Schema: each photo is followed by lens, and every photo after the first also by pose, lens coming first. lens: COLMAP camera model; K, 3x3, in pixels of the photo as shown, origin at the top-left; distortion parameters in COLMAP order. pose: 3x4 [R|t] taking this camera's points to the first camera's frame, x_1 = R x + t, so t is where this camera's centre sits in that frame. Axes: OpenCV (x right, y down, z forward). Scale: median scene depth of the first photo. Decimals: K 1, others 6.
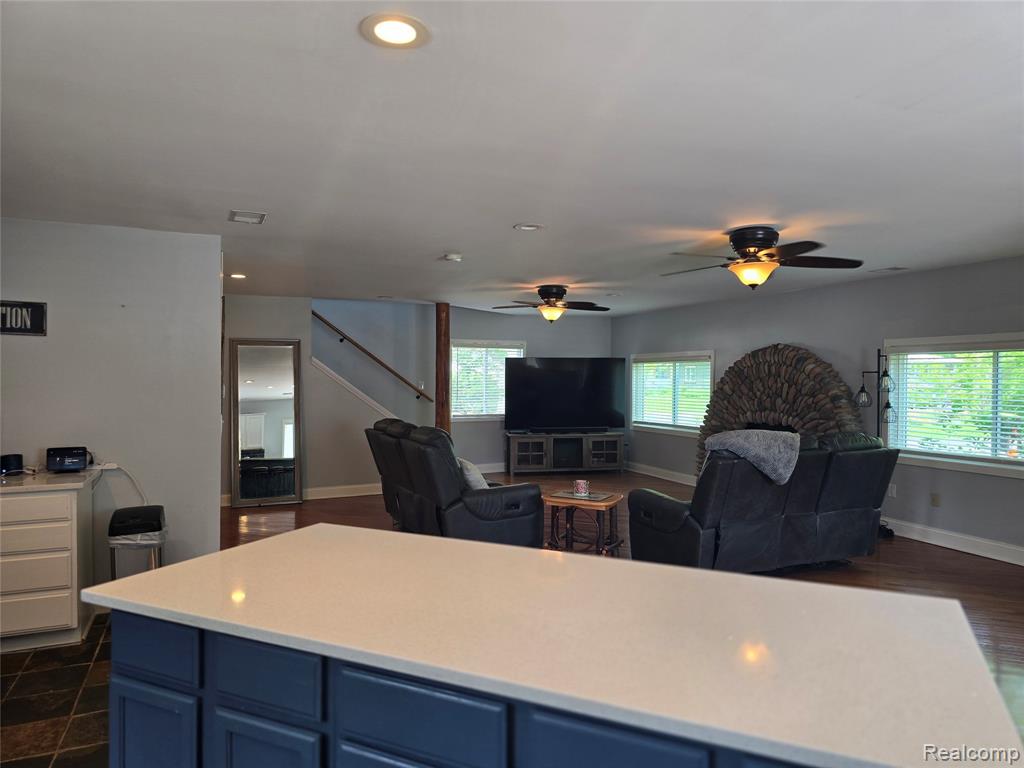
lens RADIAL K [[690.8, 0, 514.0], [0, 690.8, 389.4], [0, 0, 1]] dist [0.066866, -0.063821]
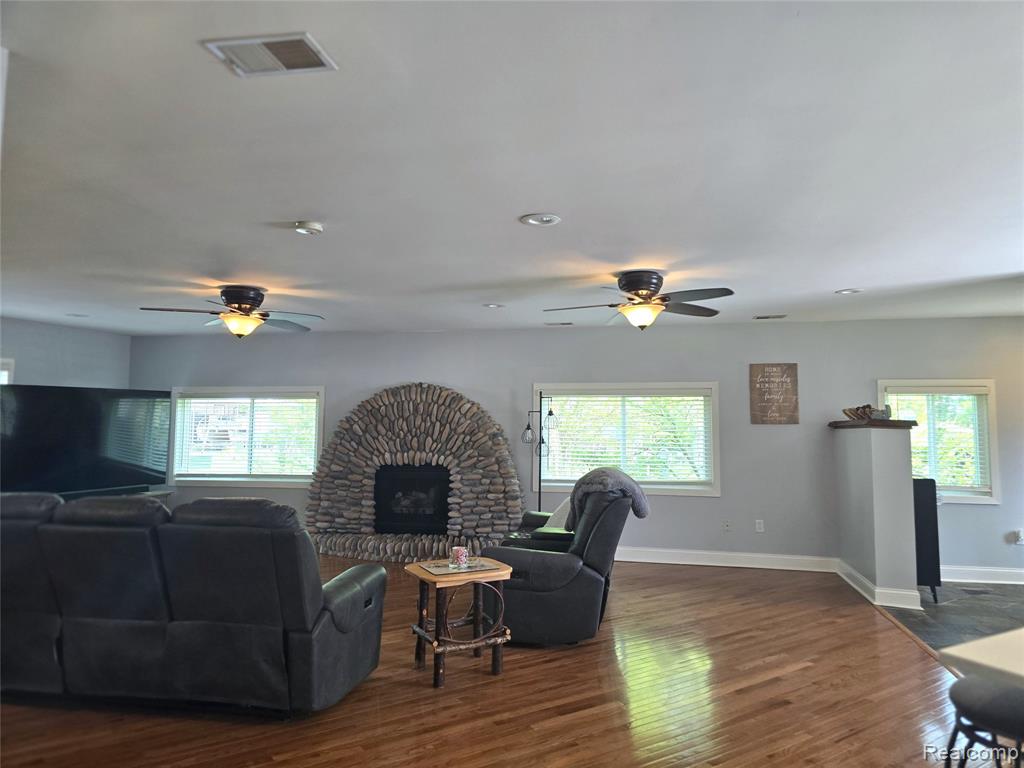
lens RADIAL K [[690.8, 0, 543.4], [0, 690.8, 367.4], [0, 0, 1]] dist [0.066866, -0.063821]
pose [[0.558297, 0.064137, 0.827159, -0.339688], [0.012515, 0.996243, -0.085695, -0.000416], [-0.829547, 0.058195, 0.555396, 0.316599]]
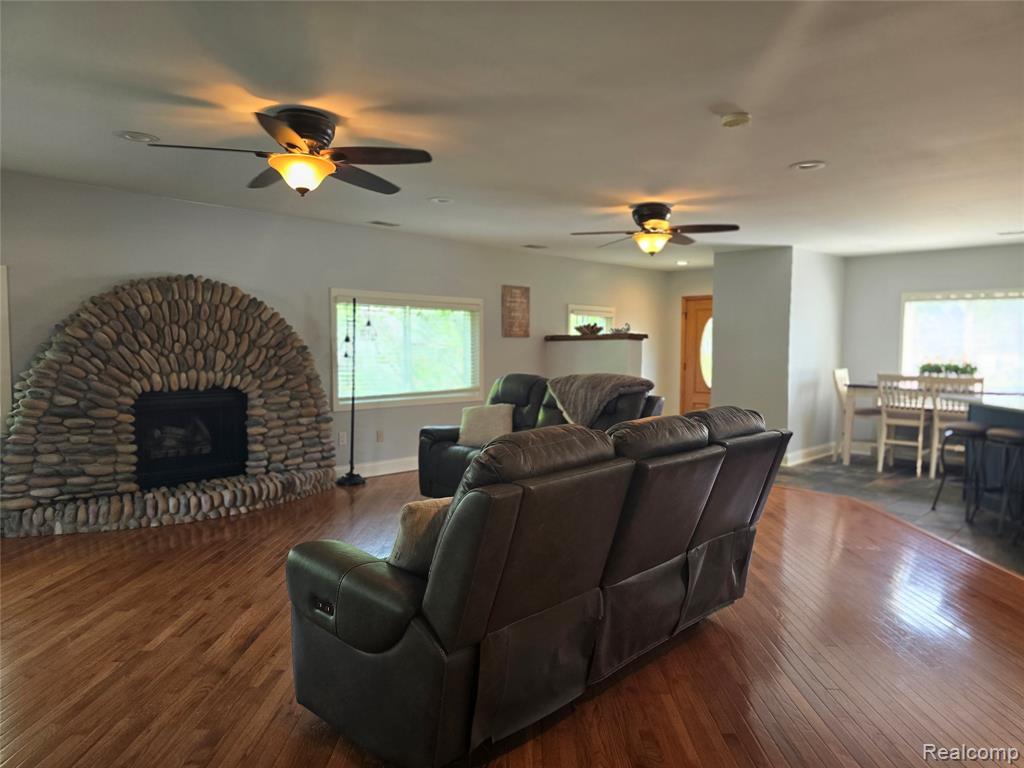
lens RADIAL K [[690.8, 0, 521.3], [0, 690.8, 385.0], [0, 0, 1]] dist [0.066866, -0.063821]
pose [[-0.384183, -0.072300, 0.920422, -0.409067], [-0.003012, 0.997022, 0.077060, -0.009817], [-0.923252, 0.026833, -0.383256, 0.982432]]
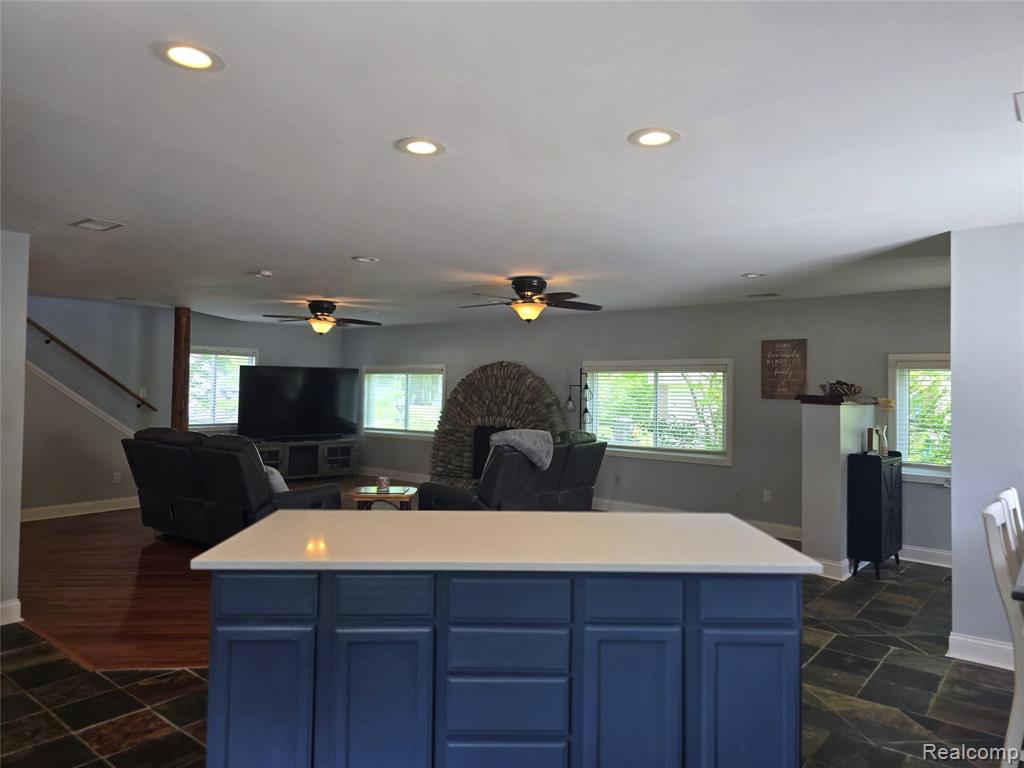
lens RADIAL K [[690.8, 0, 521.9], [0, 690.8, 369.3], [0, 0, 1]] dist [0.066866, -0.063821]
pose [[0.883322, 0.023299, 0.468188, -0.161341], [-0.003643, 0.999075, -0.042845, 0.000805], [-0.468753, 0.036141, 0.882590, -0.087652]]
